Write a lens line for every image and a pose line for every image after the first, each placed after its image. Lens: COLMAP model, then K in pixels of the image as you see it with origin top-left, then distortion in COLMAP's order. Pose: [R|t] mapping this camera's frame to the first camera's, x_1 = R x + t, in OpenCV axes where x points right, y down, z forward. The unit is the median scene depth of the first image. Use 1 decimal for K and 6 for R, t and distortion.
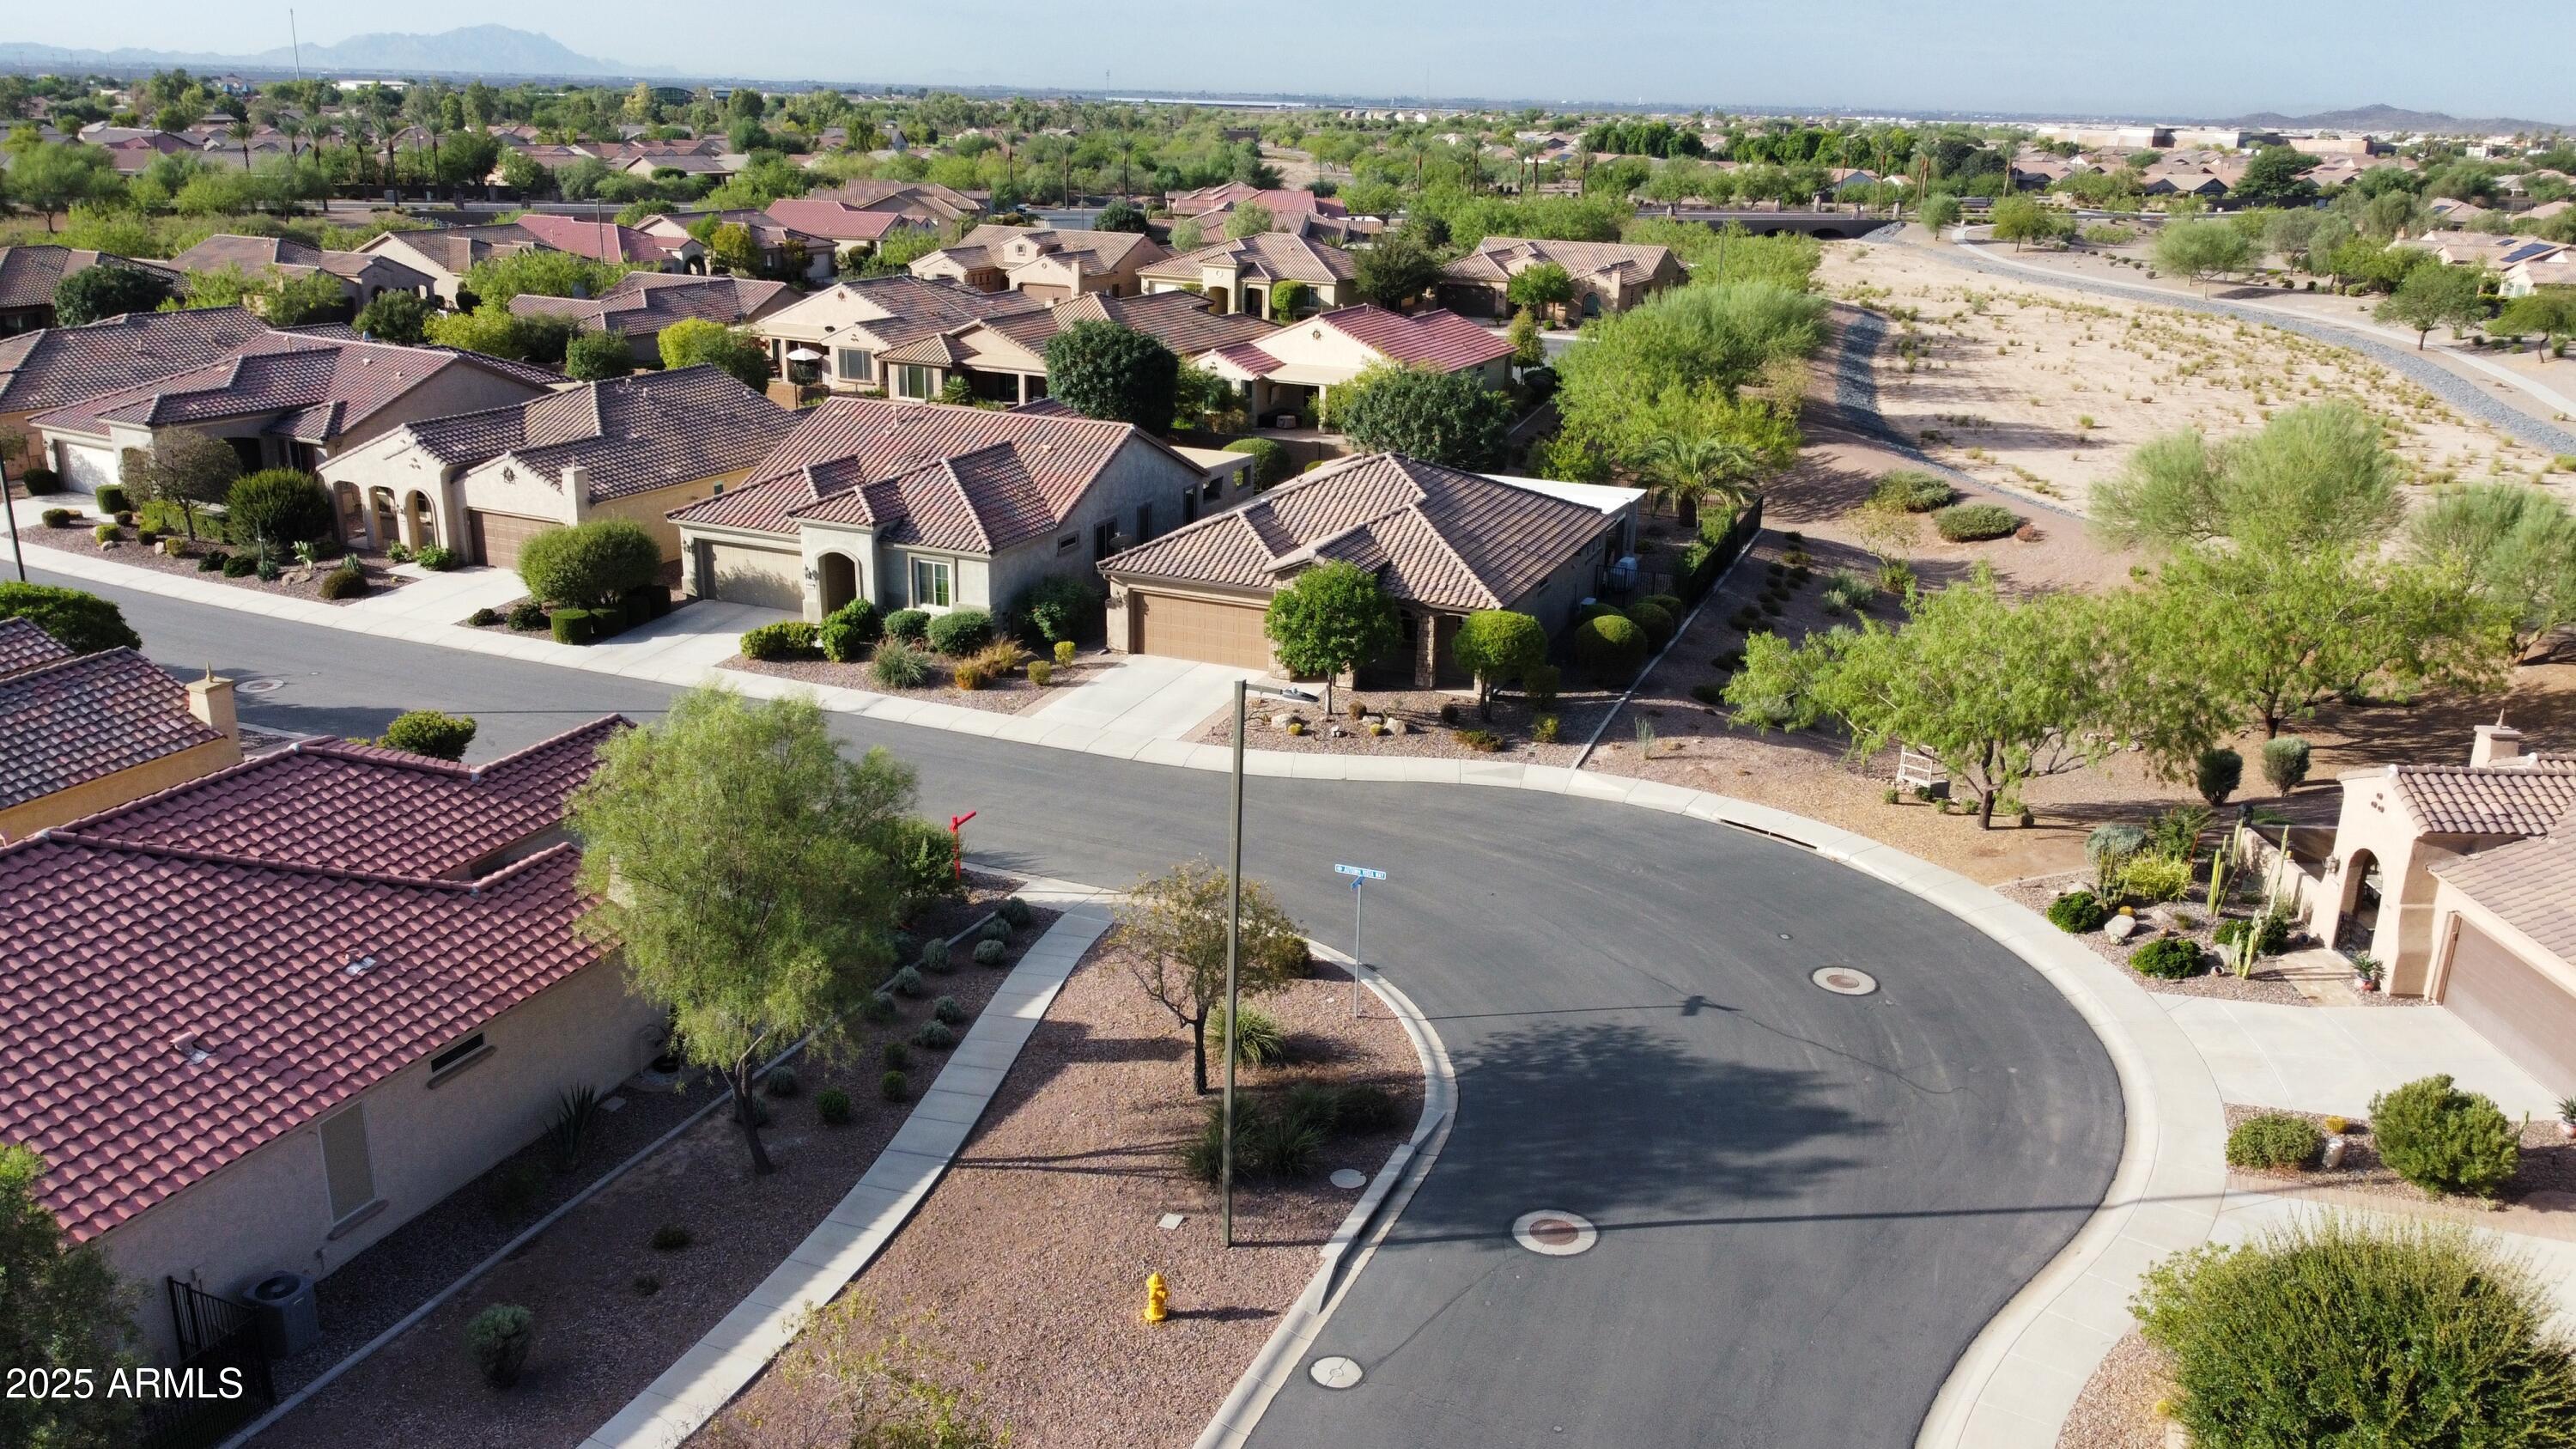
lens RADIAL K [[1942.2, 0, 1287.0], [0, 1942.2, 728.7], [0, 0, 1]] dist [-0.000636, -0.003471]
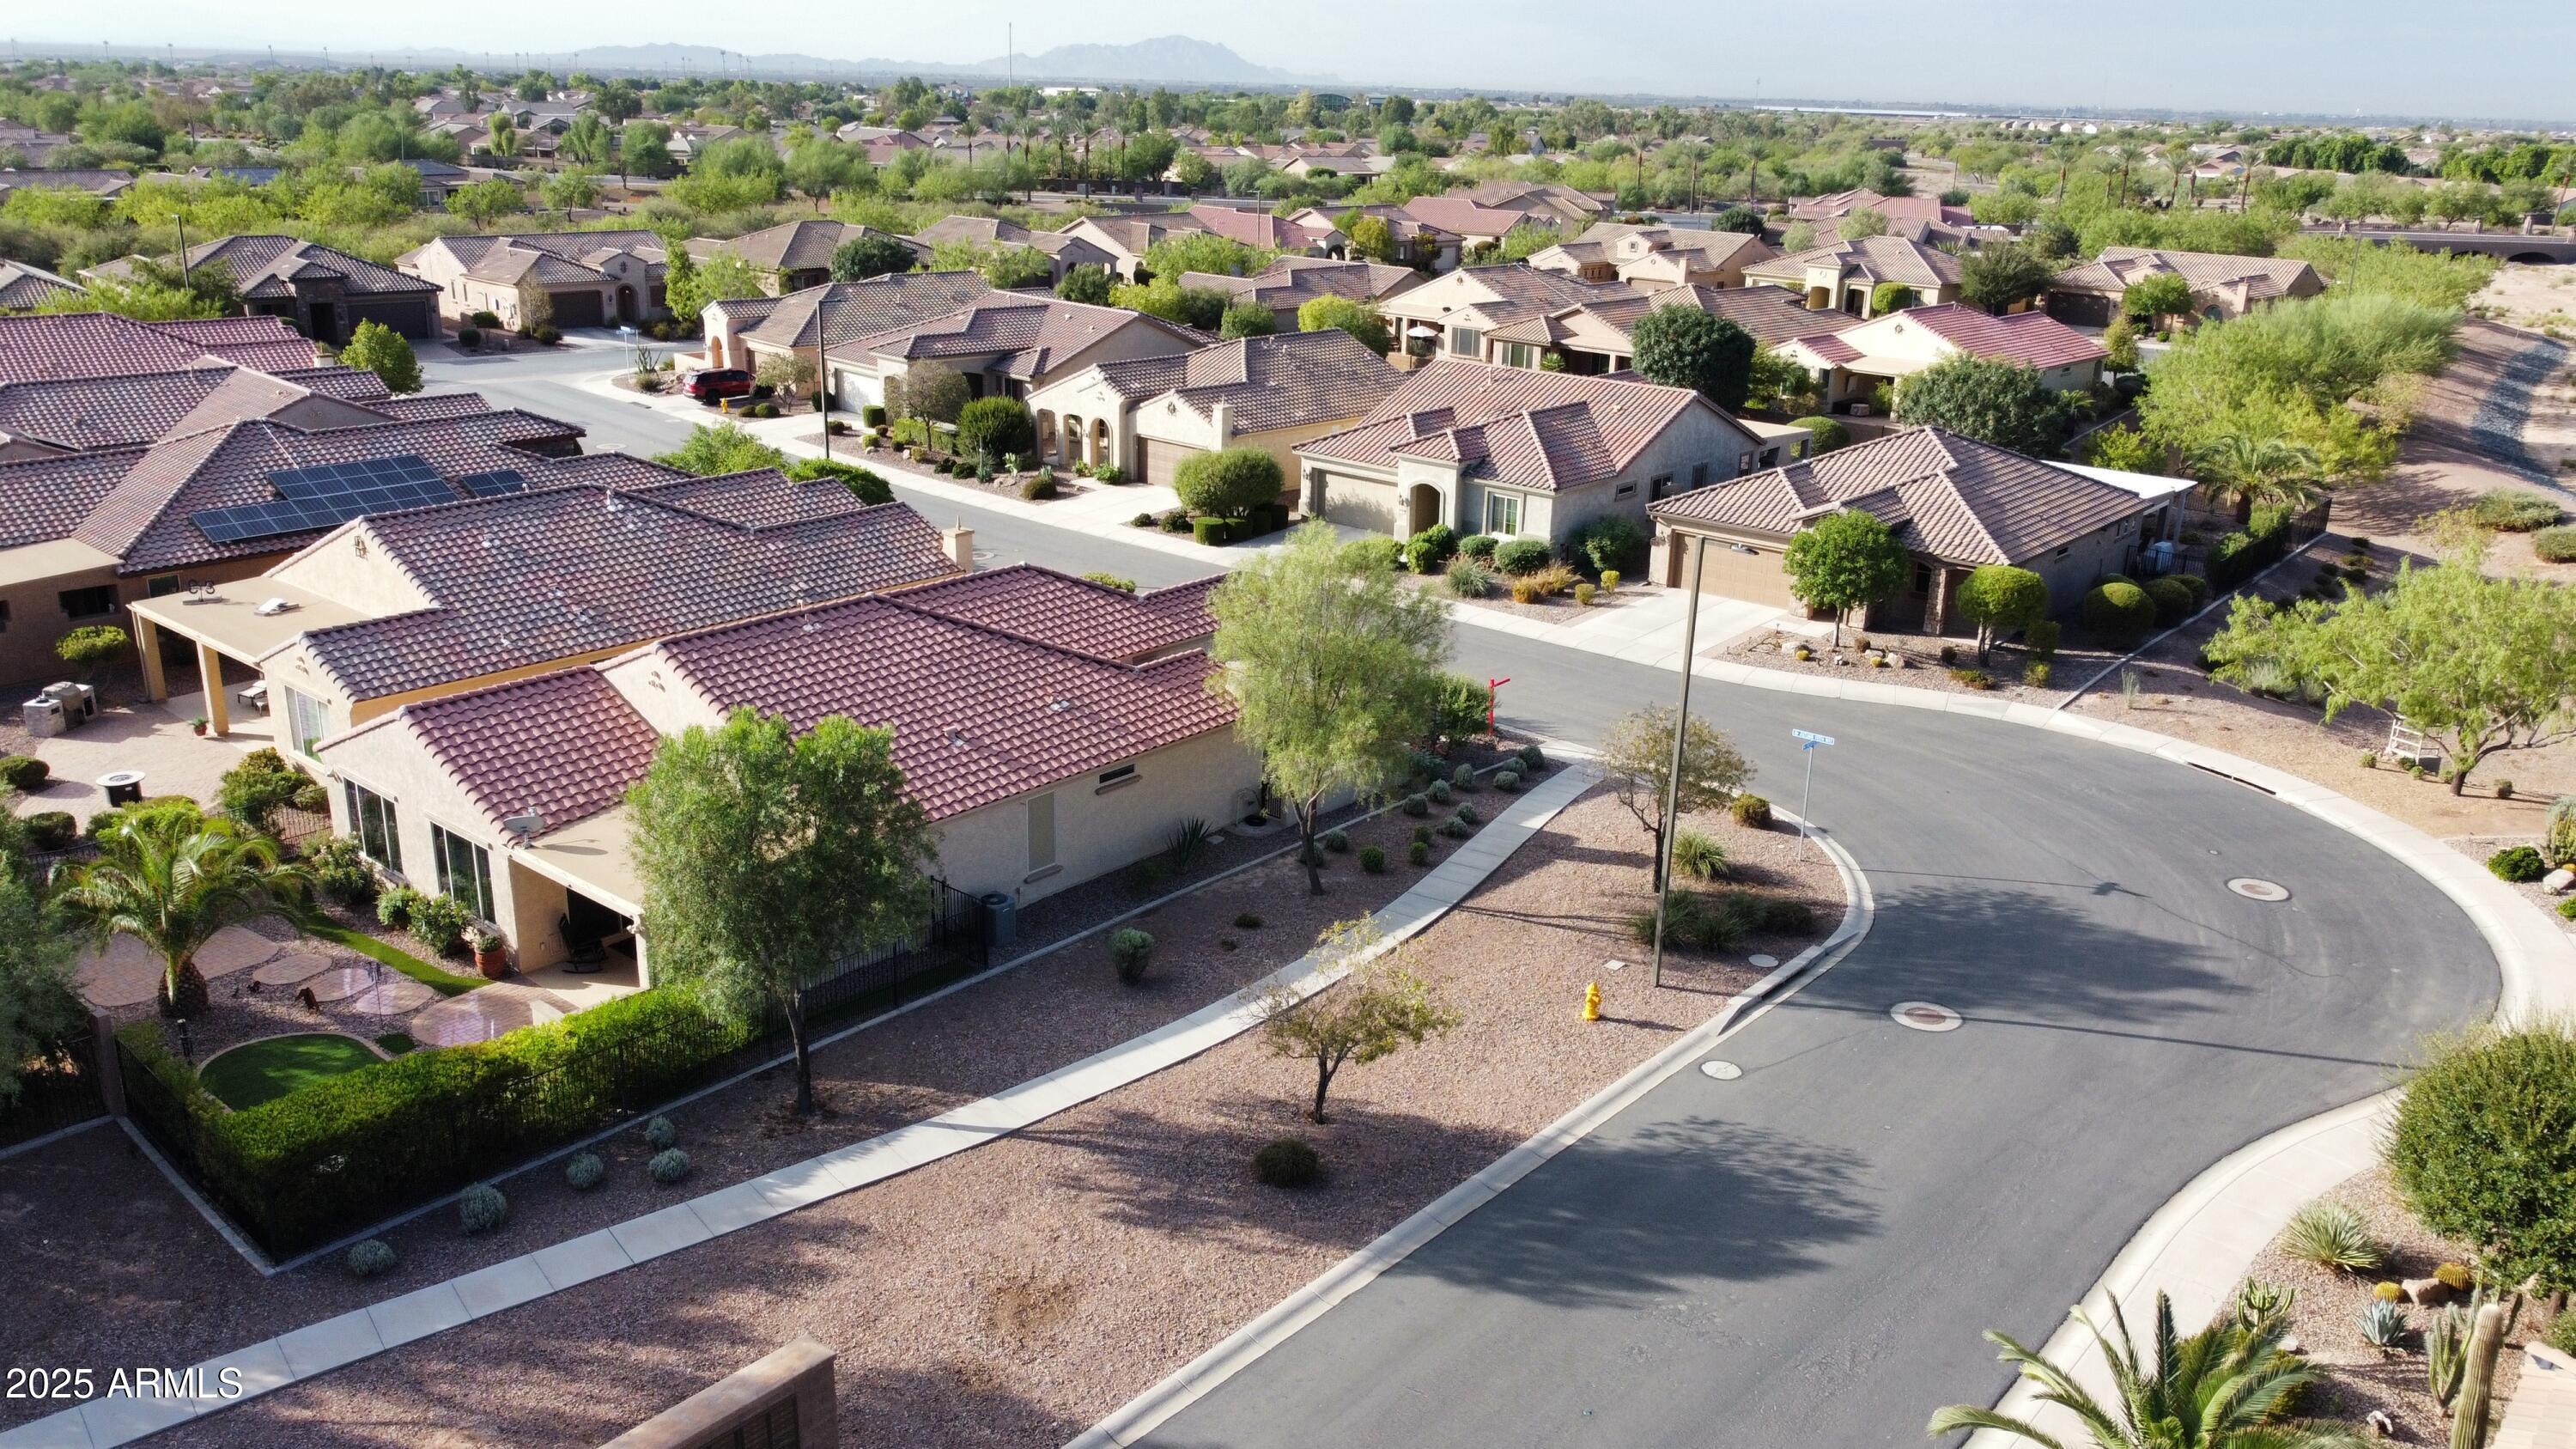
lens RADIAL K [[1933.3, 0, 1288.0], [0, 1933.3, 724.5], [0, 0, 1]] dist [-0.003344, -0.007910]
pose [[0.951105, 0.097583, -0.293048, 0.041627], [-0.098762, 0.995052, 0.010808, 0.045220], [0.292652, 0.018662, 0.956037, -0.129778]]
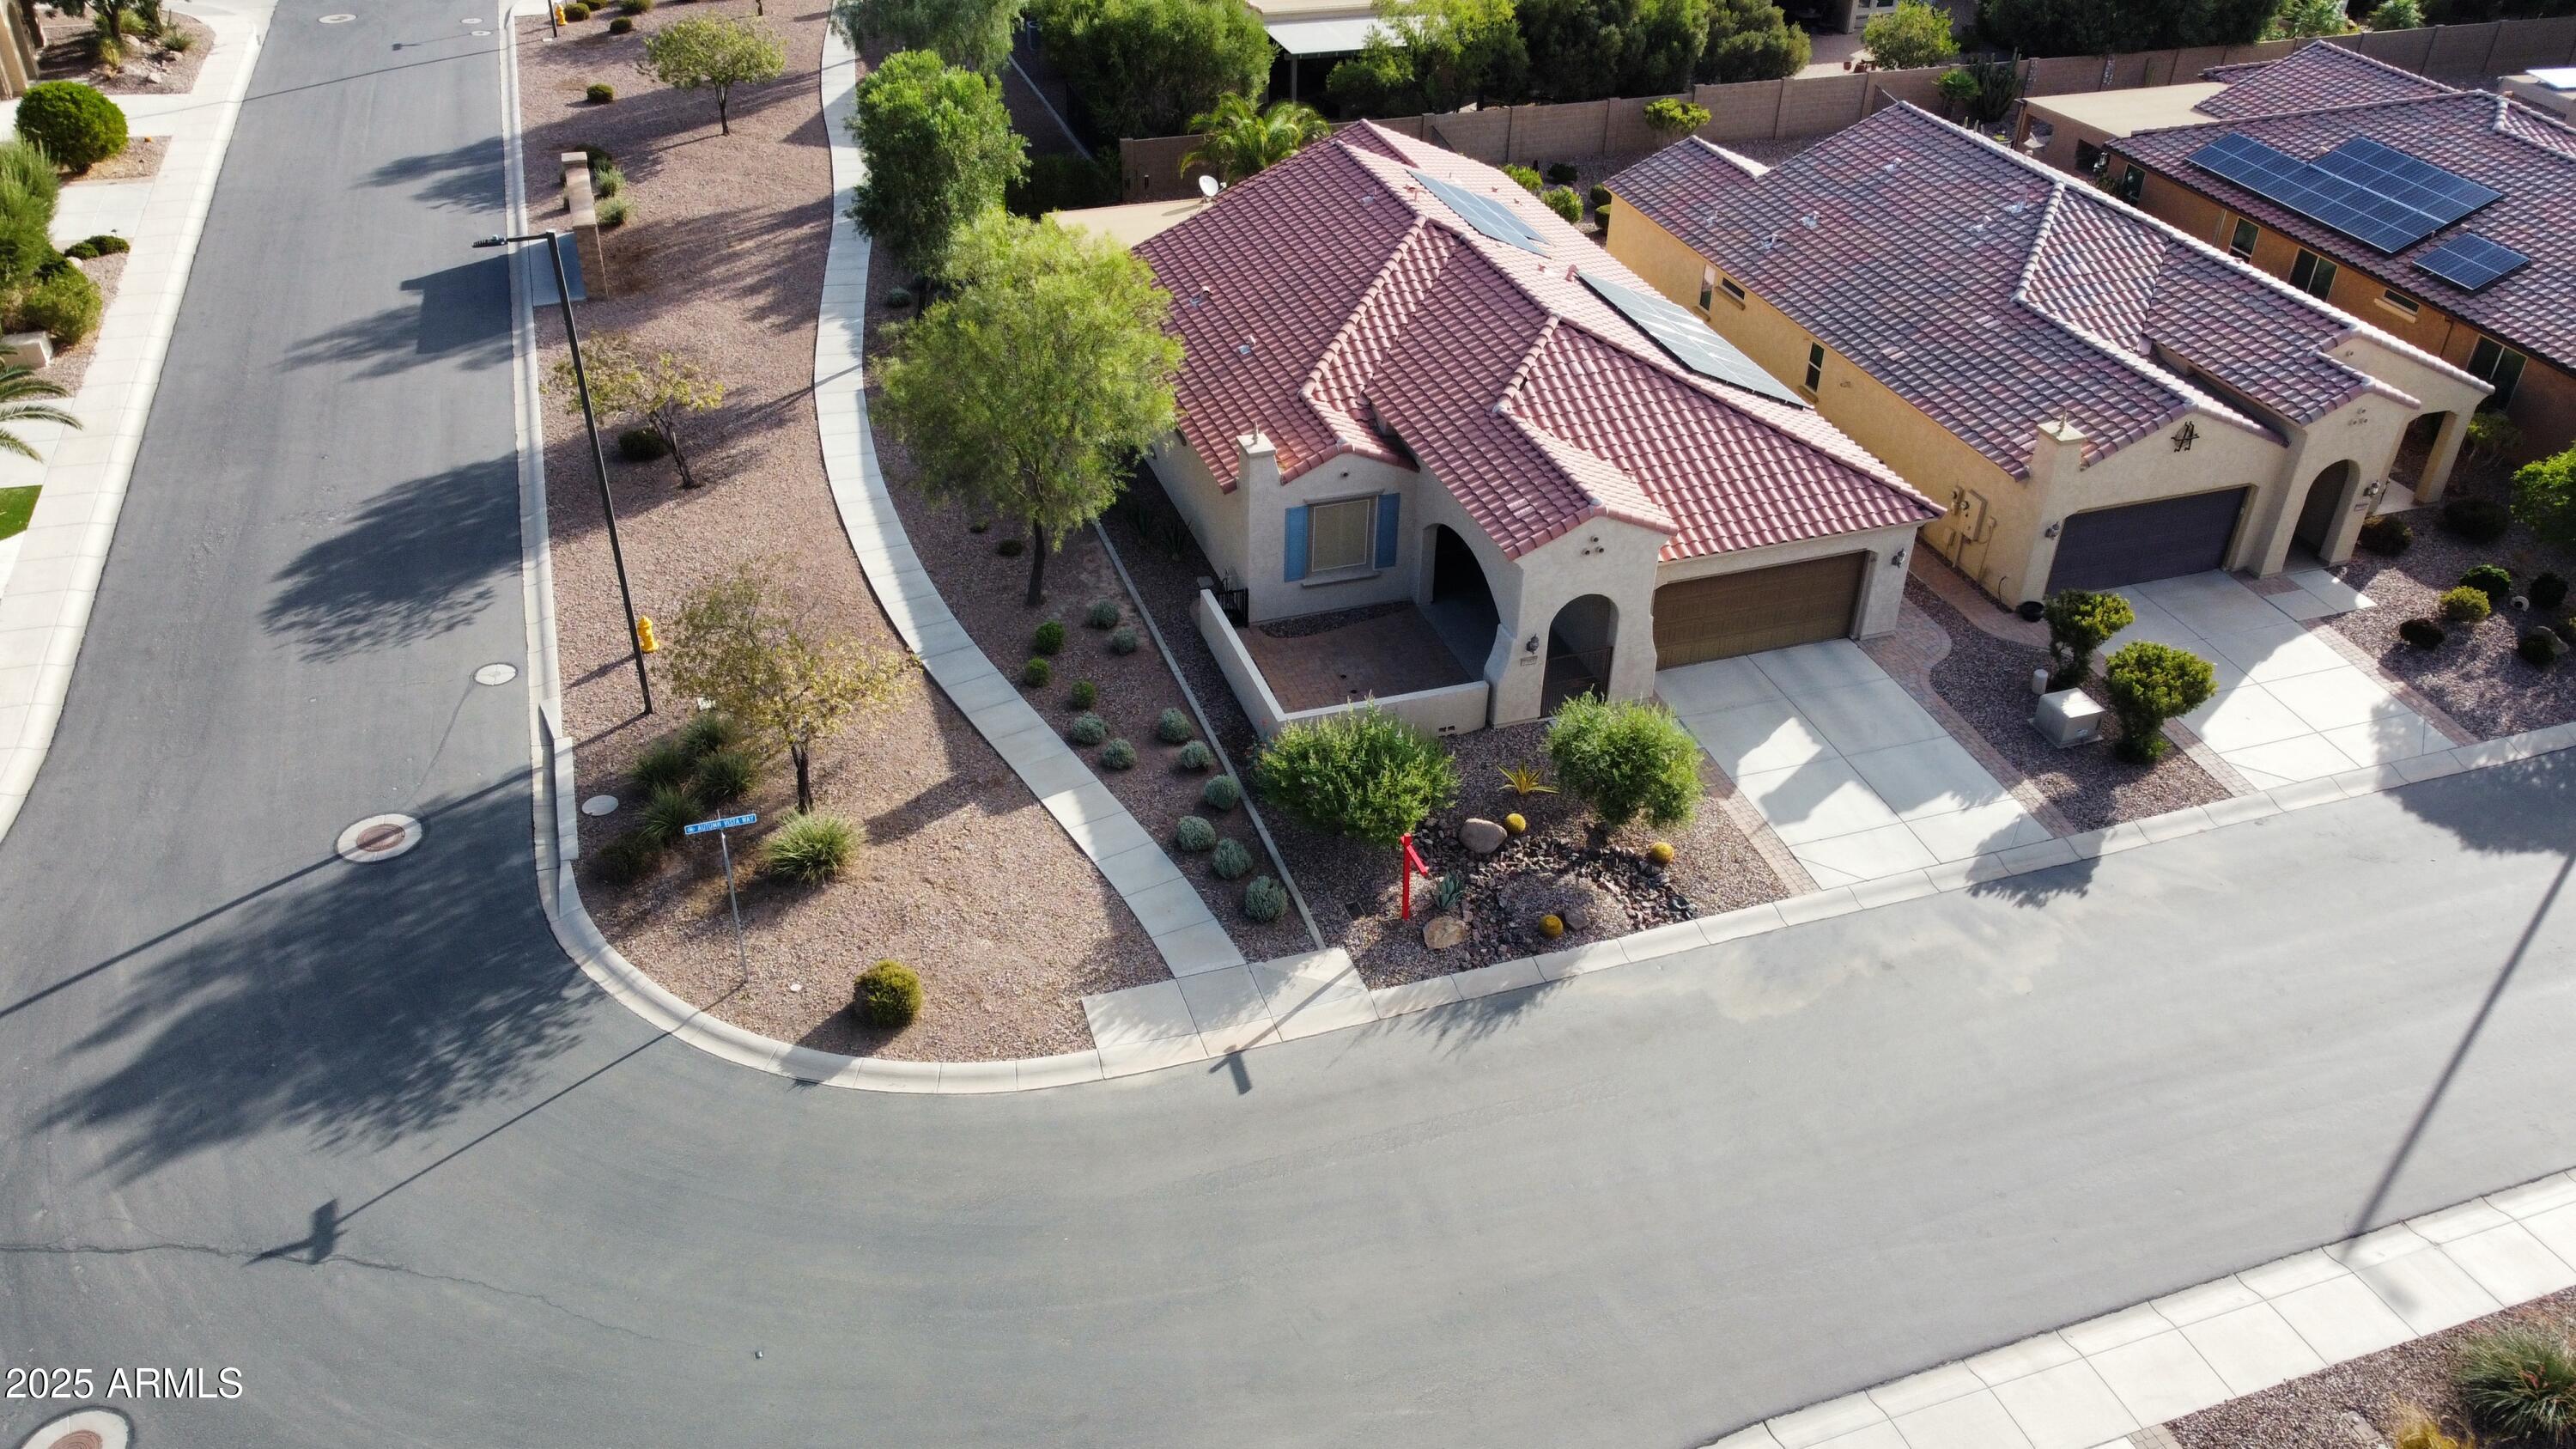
lens RADIAL K [[1992.0, 0, 1275.6], [0, 1992.0, 693.0], [0, 0, 1]] dist [-0.002530, -0.004732]
pose [[-0.756567, 0.335510, -0.561284, 0.158037], [-0.227327, 0.669861, 0.706830, -0.305044], [0.613131, 0.662359, -0.430524, 0.765790]]
